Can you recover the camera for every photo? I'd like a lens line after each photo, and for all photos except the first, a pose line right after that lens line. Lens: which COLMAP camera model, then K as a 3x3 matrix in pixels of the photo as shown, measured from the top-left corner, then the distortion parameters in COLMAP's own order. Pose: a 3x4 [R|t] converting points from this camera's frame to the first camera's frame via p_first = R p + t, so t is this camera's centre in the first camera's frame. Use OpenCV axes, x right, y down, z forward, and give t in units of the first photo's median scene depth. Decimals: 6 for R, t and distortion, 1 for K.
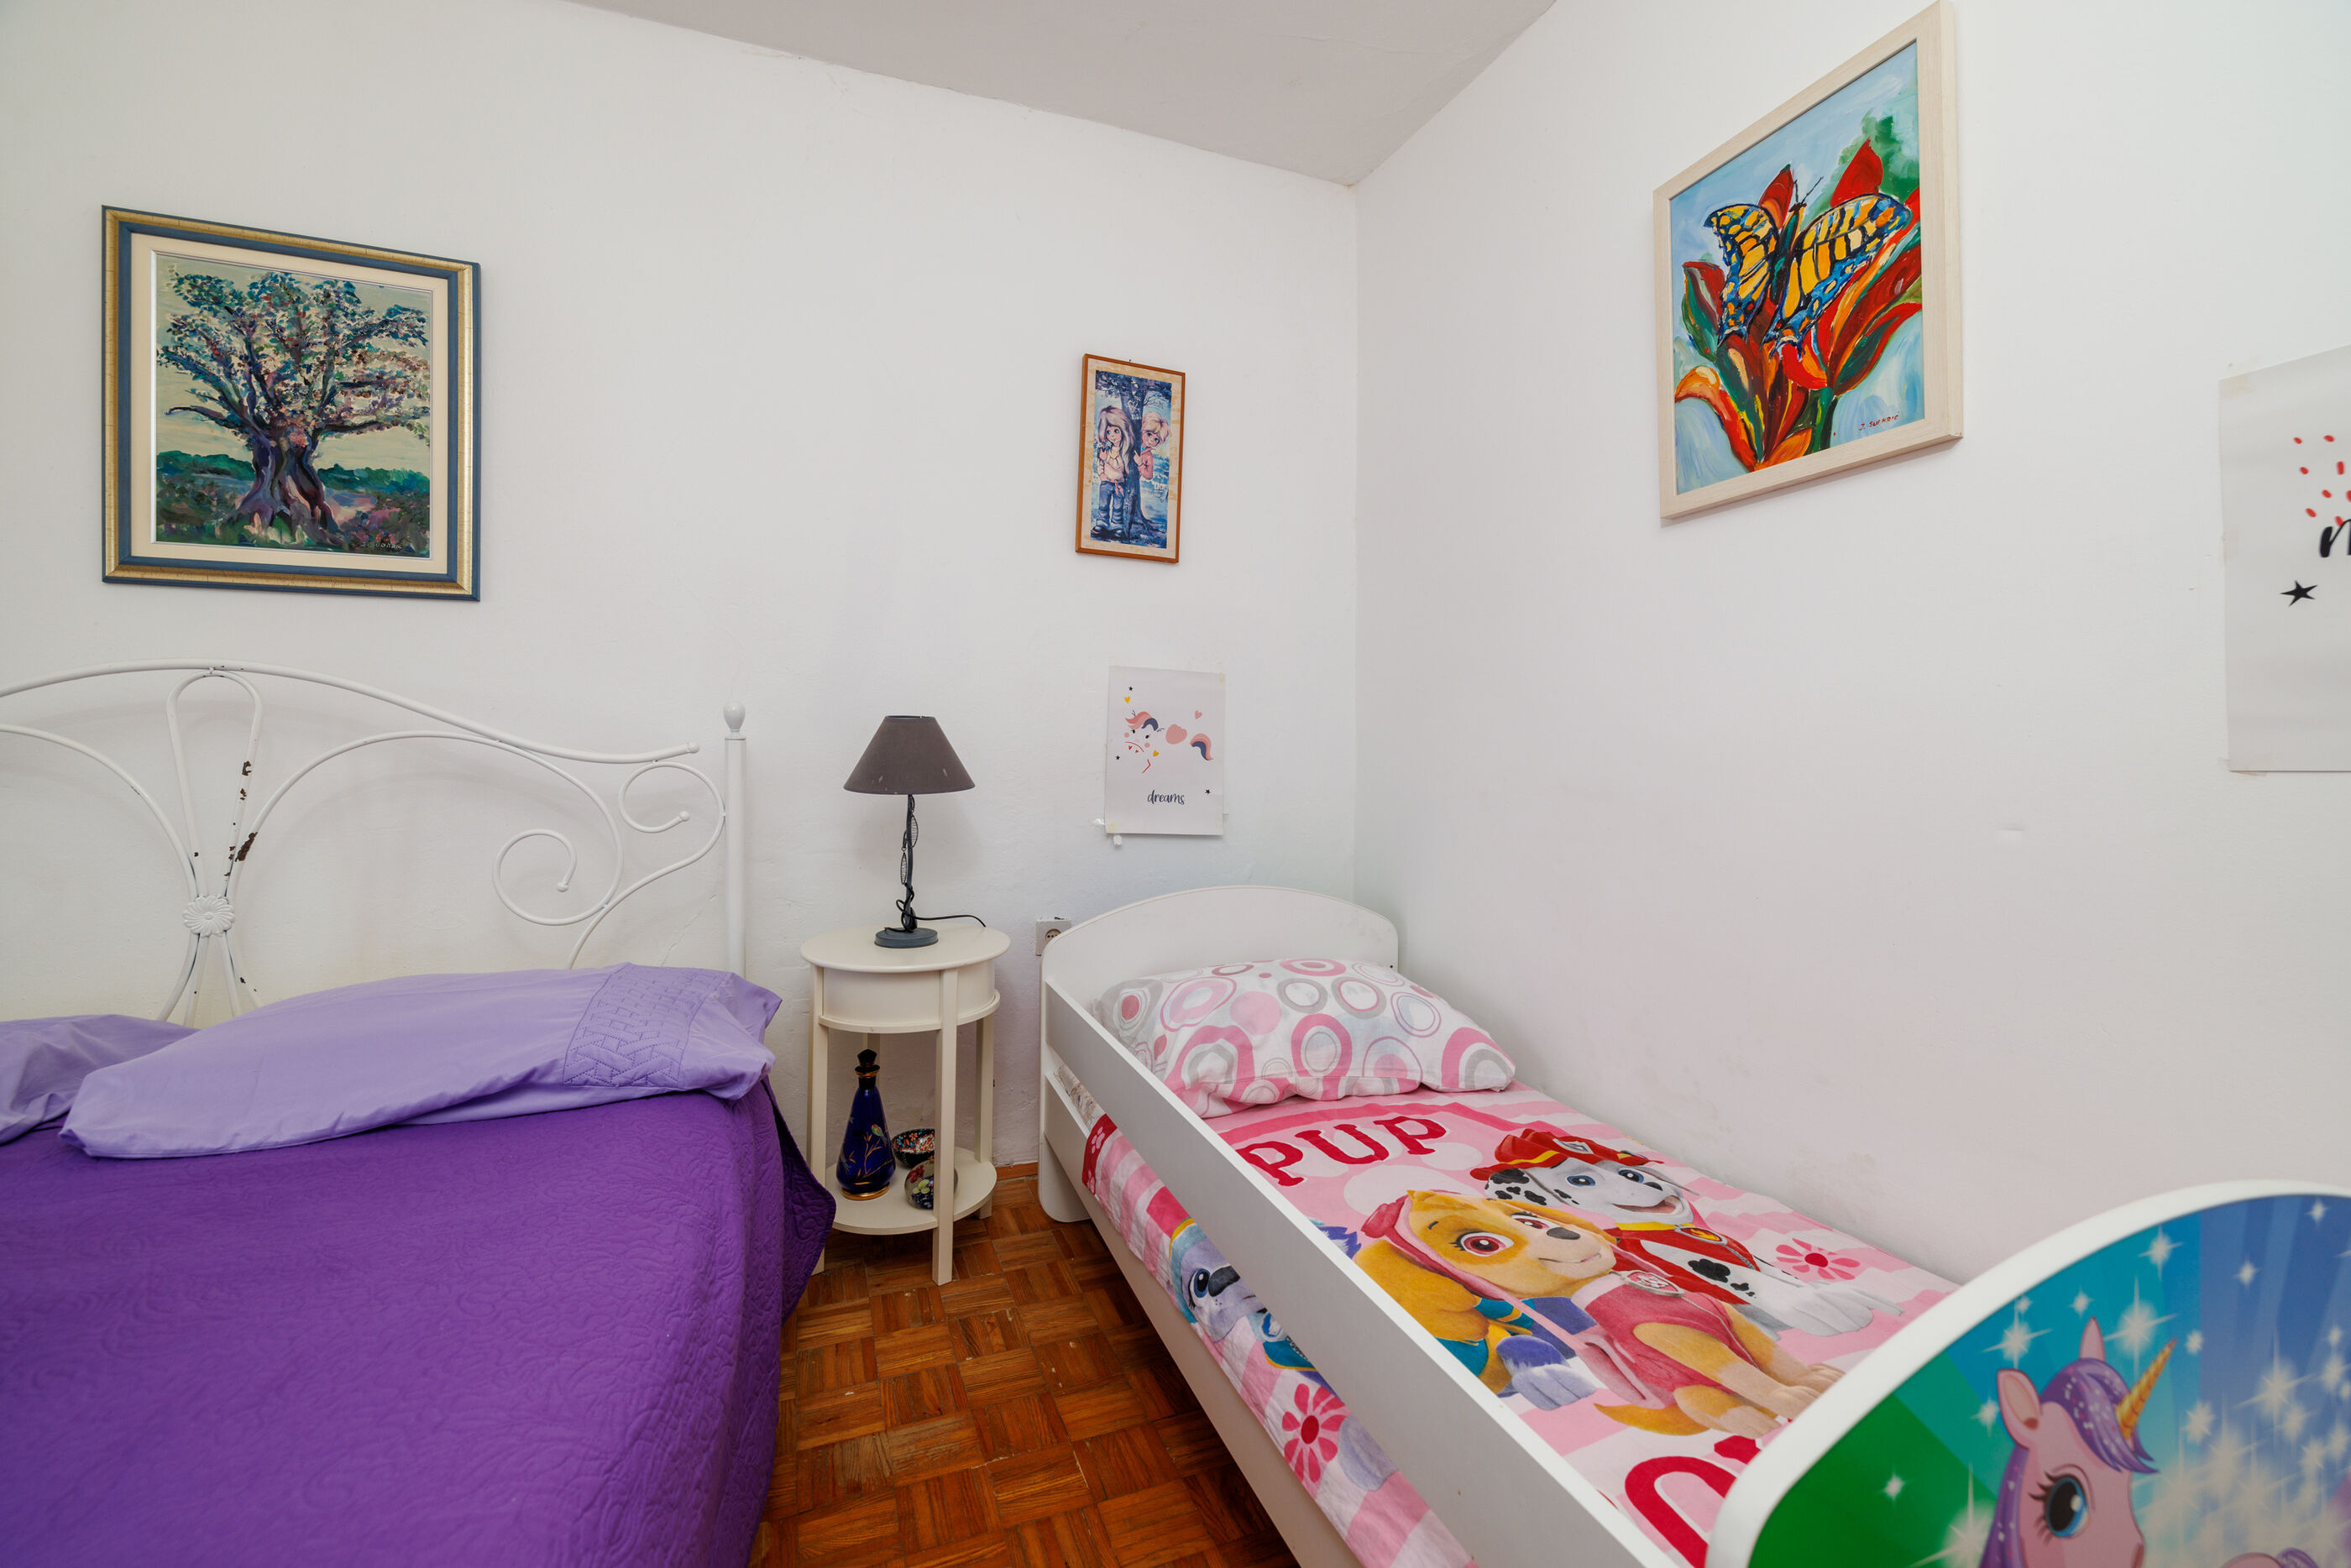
lens RADIAL K [[992.7, 0, 1173.0], [0, 992.7, 786.0], [0, 0, 1]] dist [0.003102, 0.000390]
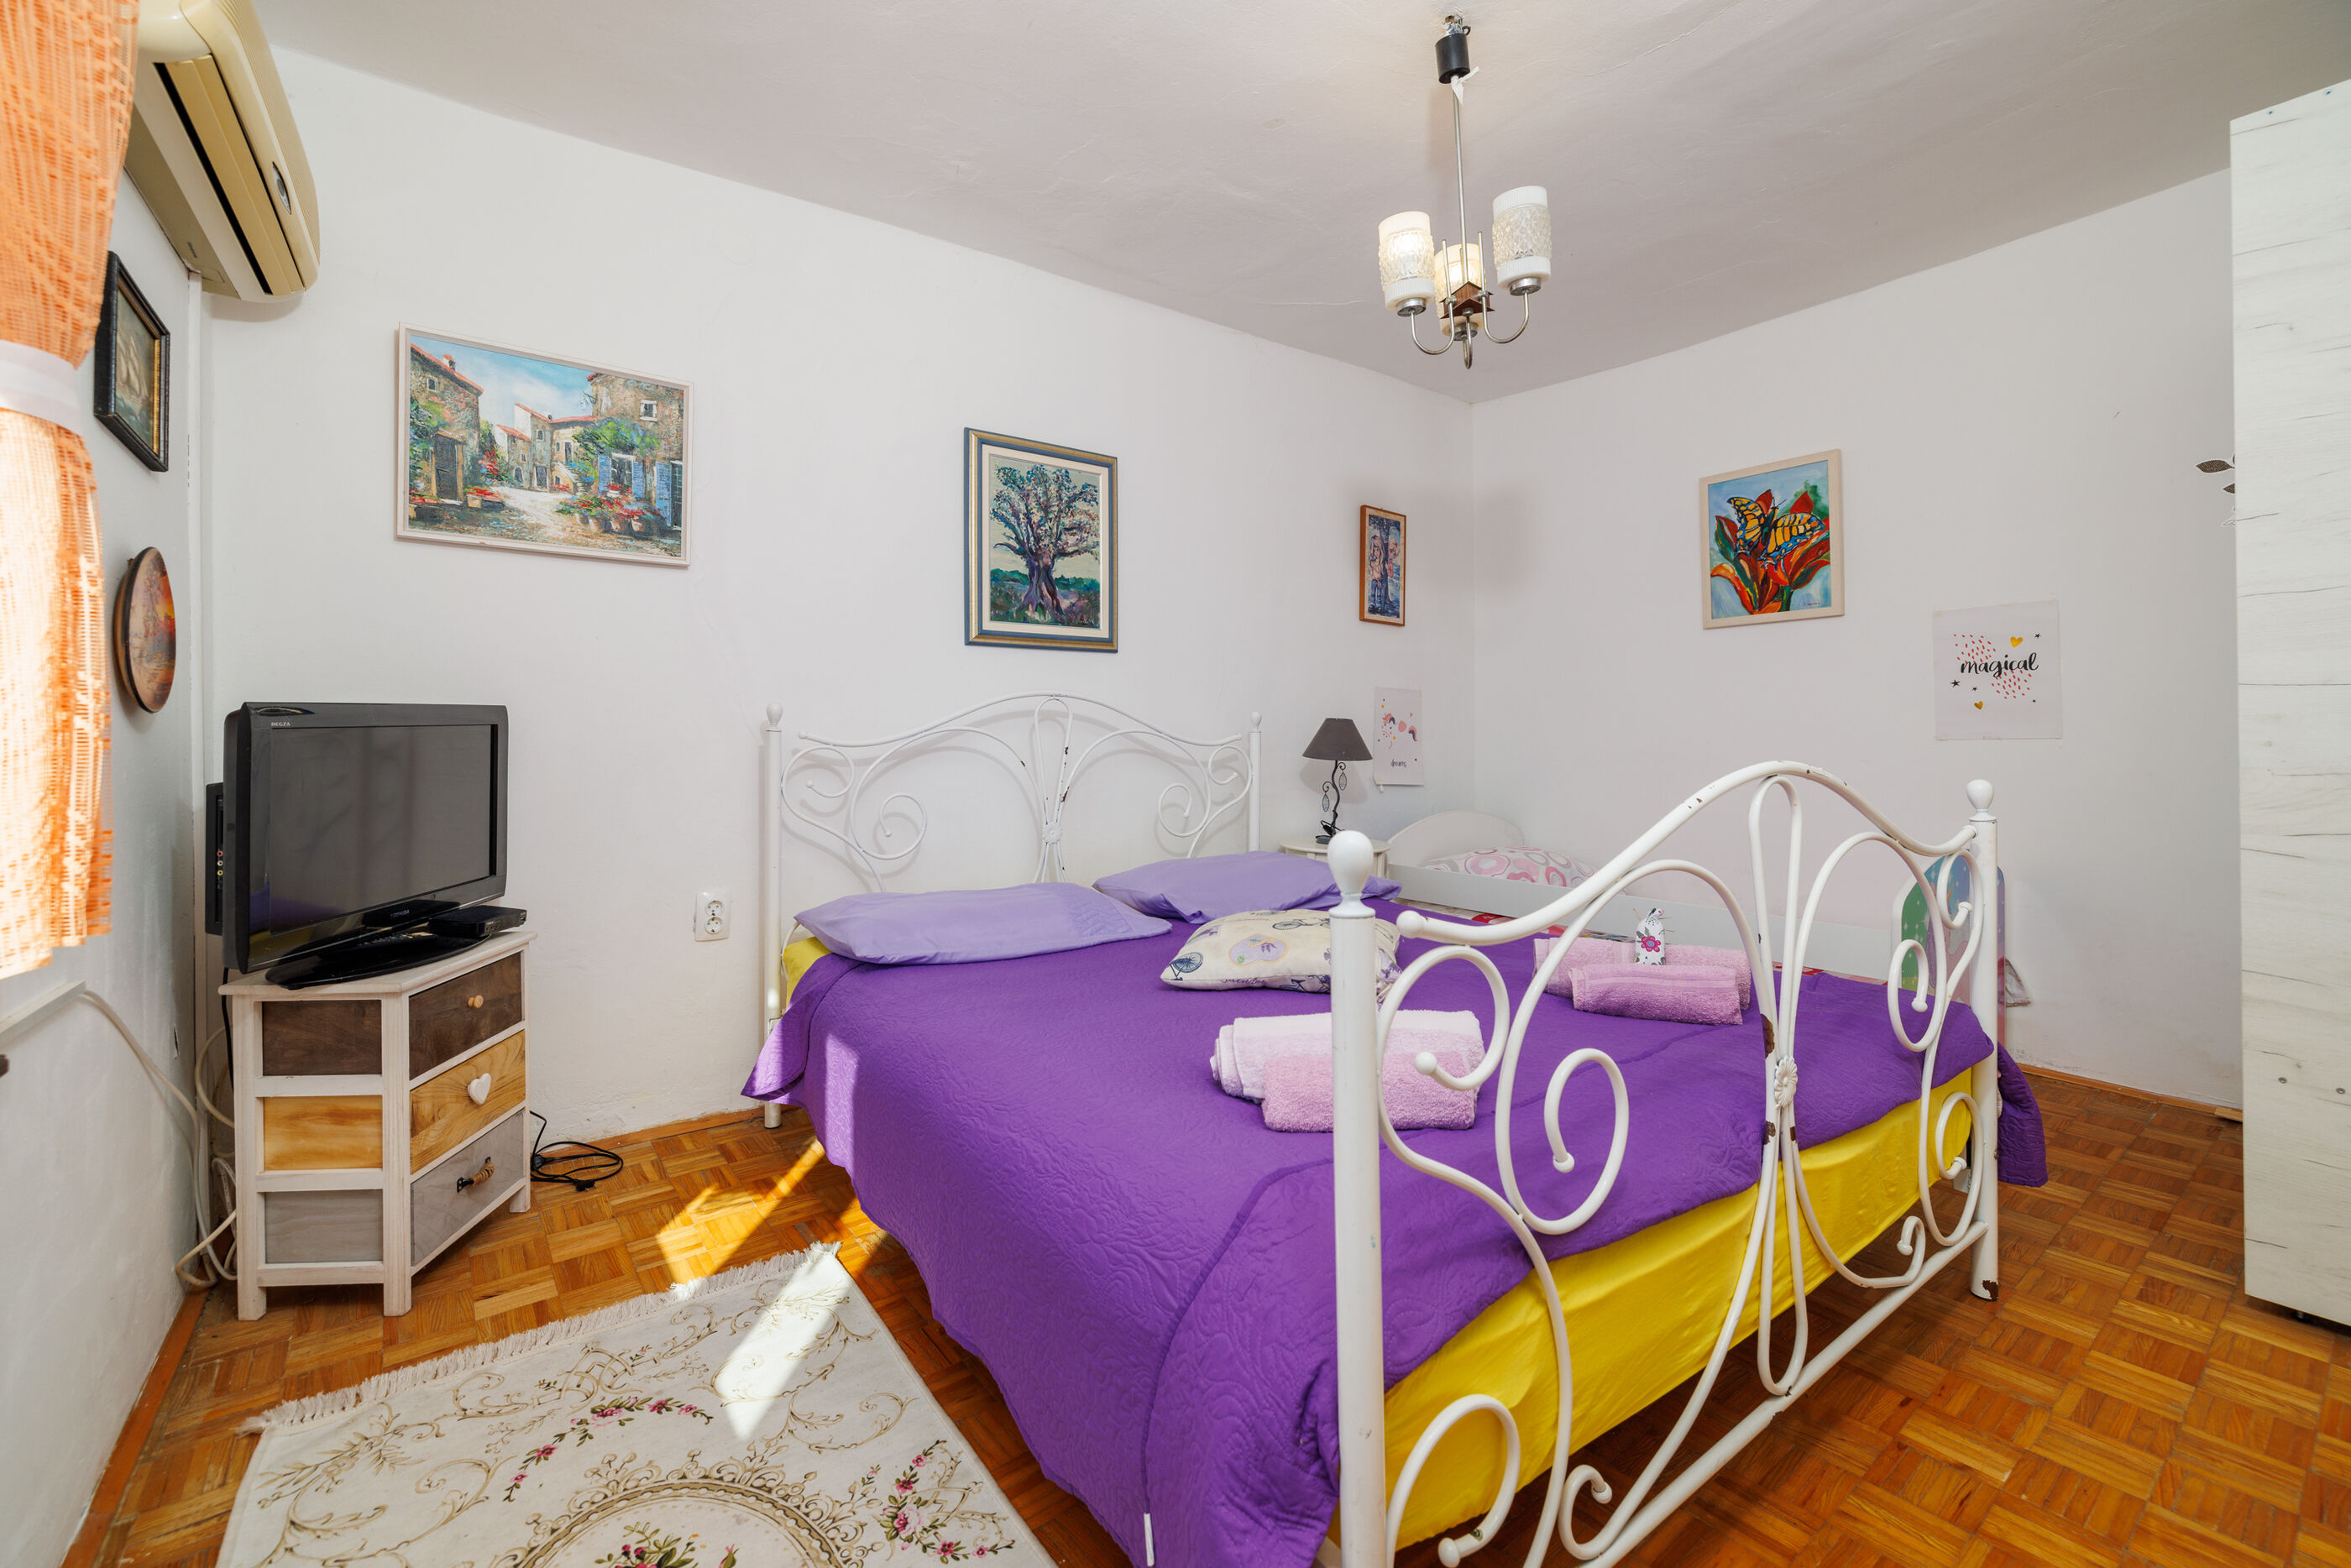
lens RADIAL K [[992.7, 0, 1175.8], [0, 992.7, 775.4], [0, 0, 1]] dist [0.003102, 0.000390]
pose [[0.960429, -0.018751, 0.277893, -1.162549], [0.016368, 0.999807, 0.010891, 0.009450], [-0.278043, -0.005911, 0.960550, -0.731162]]
